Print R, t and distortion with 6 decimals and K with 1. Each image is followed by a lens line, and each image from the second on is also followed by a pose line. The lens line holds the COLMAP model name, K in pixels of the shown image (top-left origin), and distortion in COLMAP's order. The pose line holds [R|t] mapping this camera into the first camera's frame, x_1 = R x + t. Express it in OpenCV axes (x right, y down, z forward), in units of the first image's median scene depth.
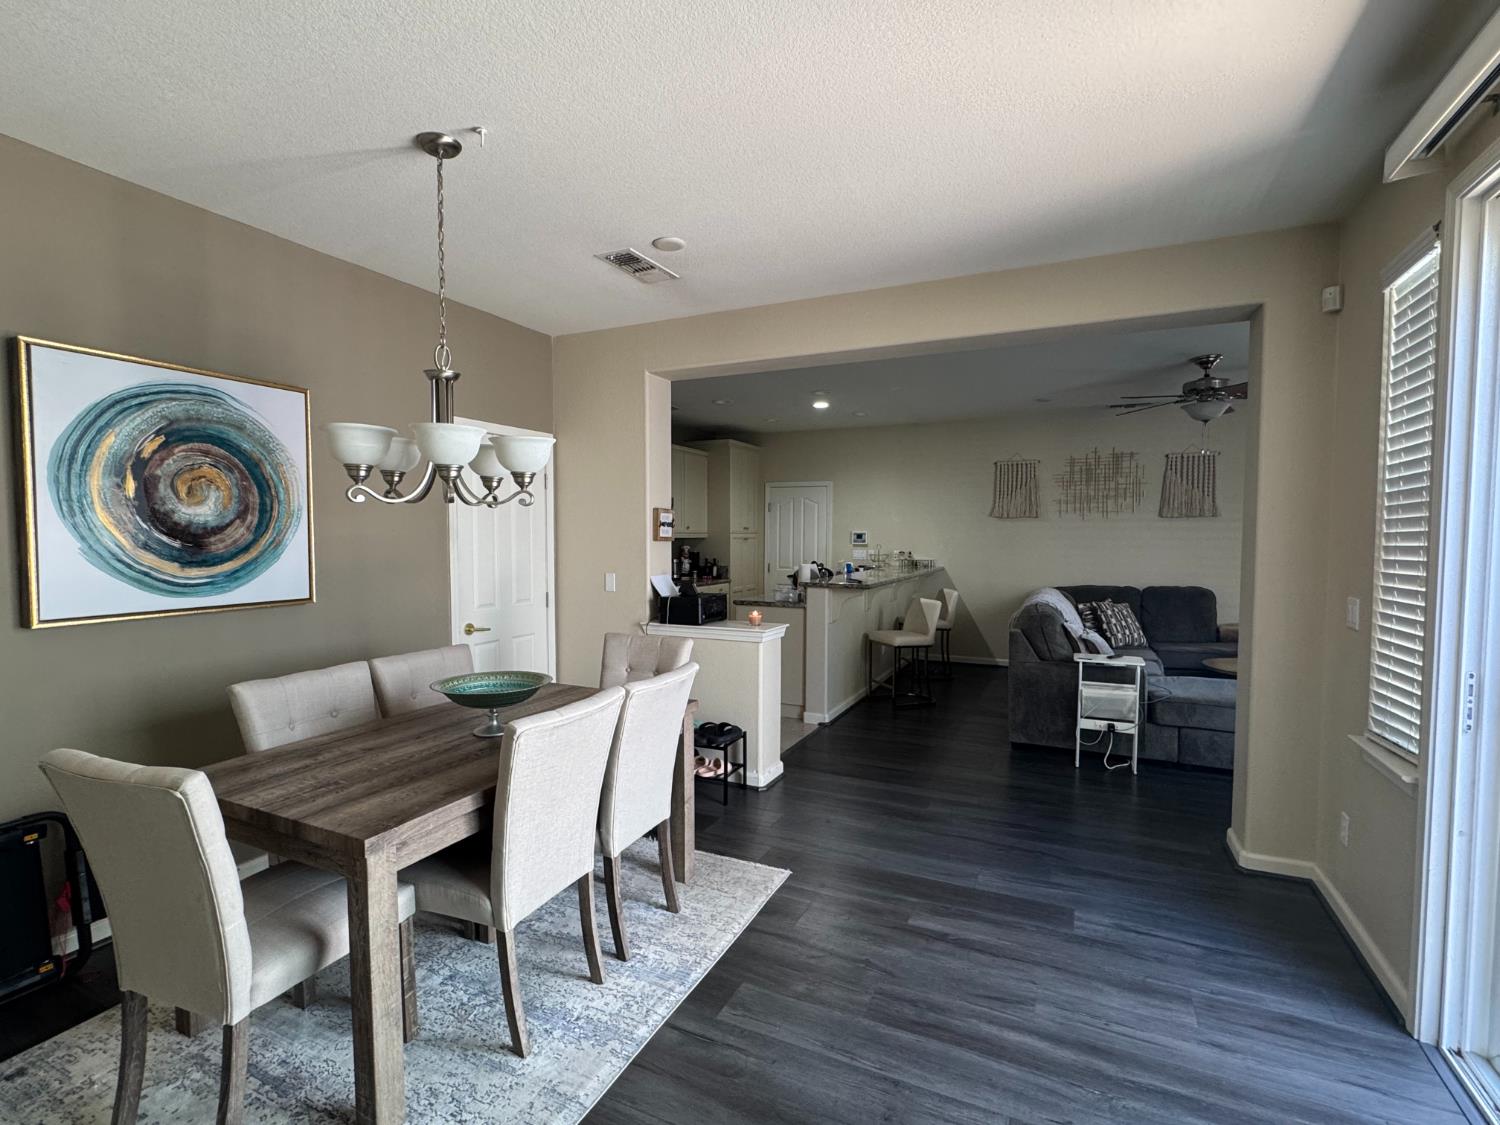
lens RADIAL K [[695.8, 0, 747.5], [0, 695.8, 565.9], [0, 0, 1]] dist [-0.003417, -0.000532]
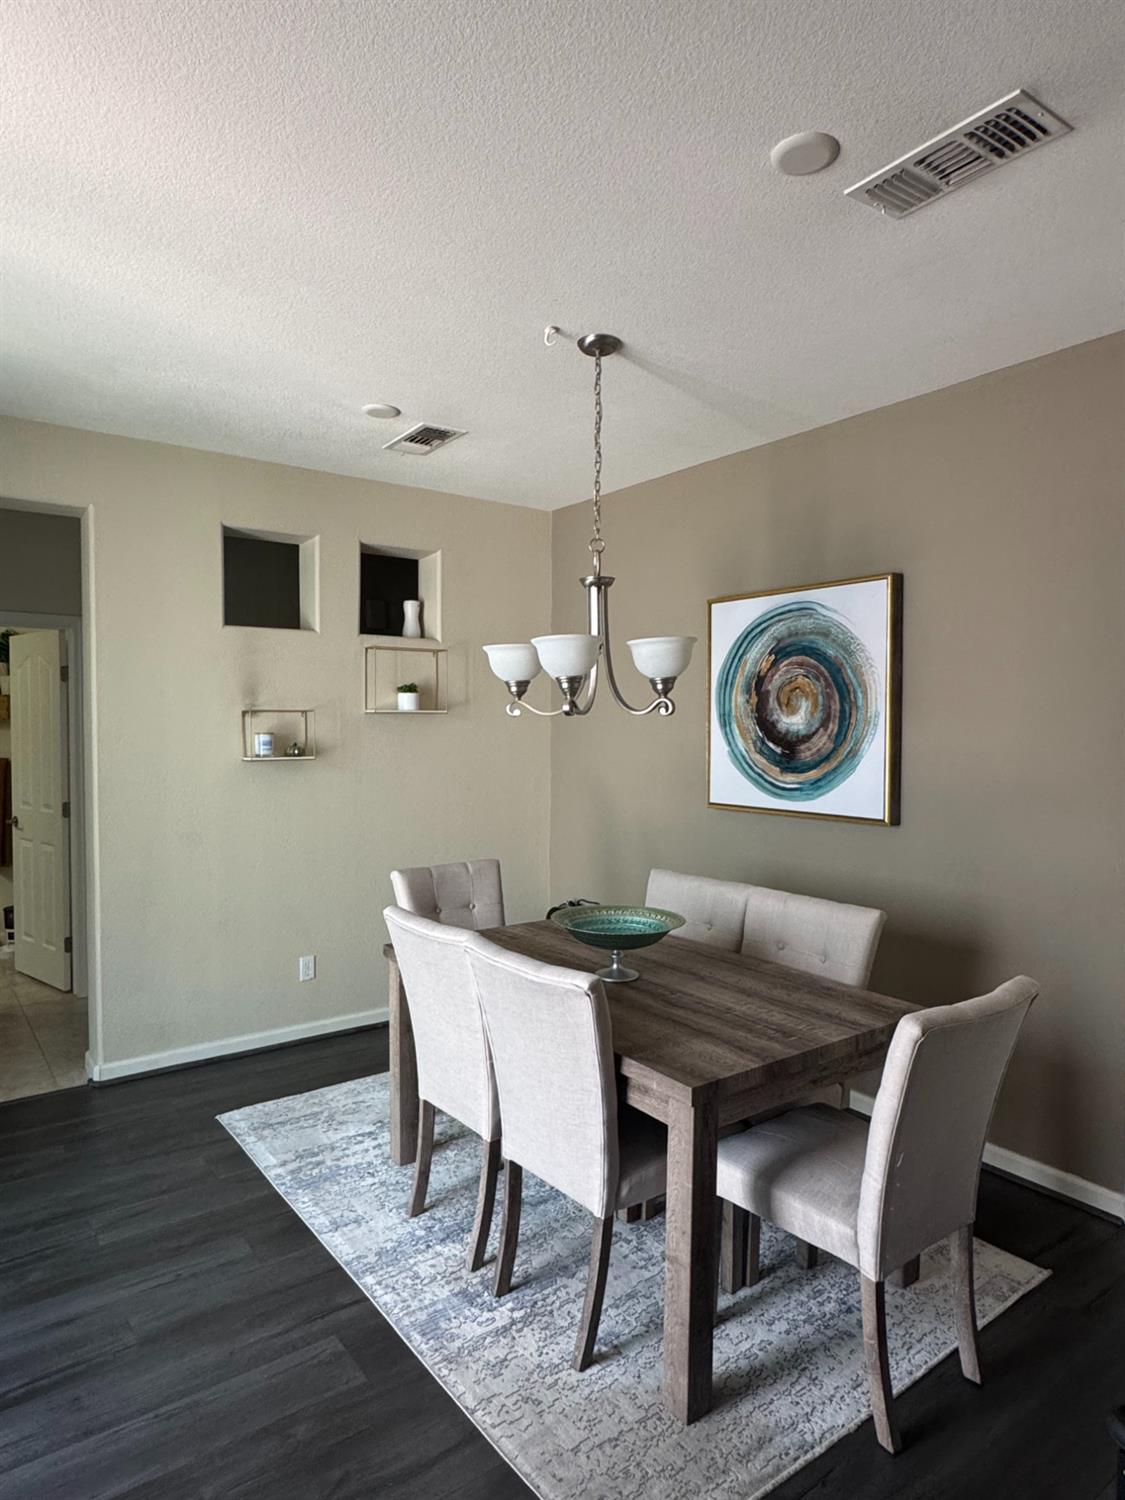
lens RADIAL K [[904.8, 0, 567.3], [0, 904.8, 750.2], [0, 0, 1]] dist [-0.018936, 0.005093]
pose [[-0.461051, 0.021566, -0.887112, 0.600213], [-0.047529, 0.997669, 0.048955, -0.085006], [0.886100, 0.064734, -0.458951, 1.337324]]
